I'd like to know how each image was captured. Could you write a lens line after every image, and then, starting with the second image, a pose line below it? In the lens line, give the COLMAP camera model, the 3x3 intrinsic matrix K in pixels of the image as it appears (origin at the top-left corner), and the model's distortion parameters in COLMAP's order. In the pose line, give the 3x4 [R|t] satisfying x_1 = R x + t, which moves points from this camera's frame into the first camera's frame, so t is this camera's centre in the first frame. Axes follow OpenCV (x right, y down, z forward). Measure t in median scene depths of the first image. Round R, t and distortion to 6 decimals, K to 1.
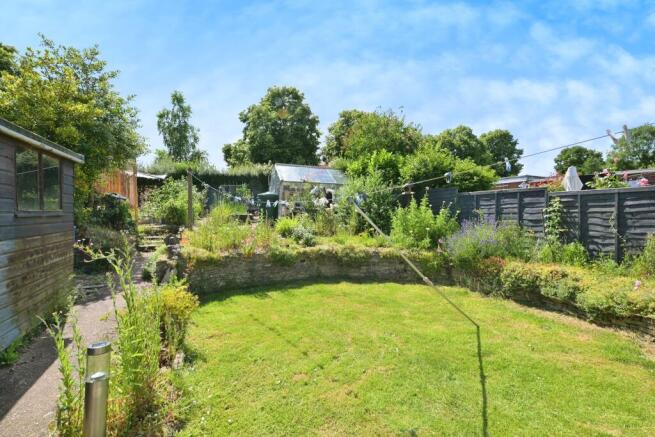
lens RADIAL K [[295.3, 0, 327.4], [0, 295.3, 217.7], [0, 0, 1]] dist [0.002554, 0.000962]
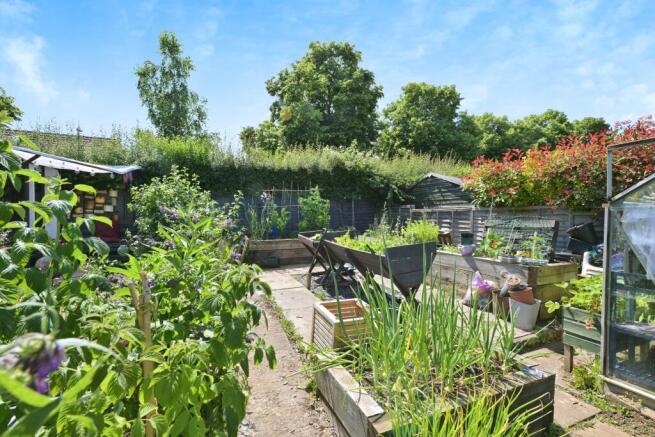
lens RADIAL K [[295.3, 0, 342.6], [0, 295.3, 225.0], [0, 0, 1]] dist [0.002554, 0.000962]
pose [[0.999771, -0.001303, 0.021361, -0.153506], [0.000954, 0.999866, 0.016354, -0.039576], [-0.021379, -0.016330, 0.999638, 0.350755]]
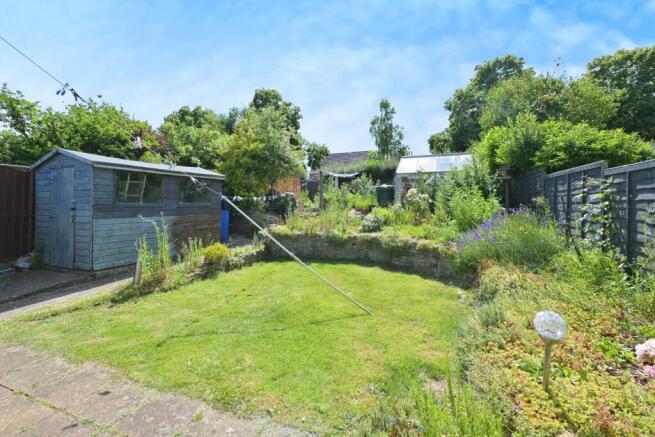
lens RADIAL K [[295.3, 0, 318.4], [0, 295.3, 204.7], [0, 0, 1]] dist [0.002554, 0.000962]
pose [[0.671437, -0.000160, -0.741062, 0.169163], [-0.006333, 0.999962, -0.005954, -0.000721], [0.741035, 0.008690, 0.671411, 0.026477]]
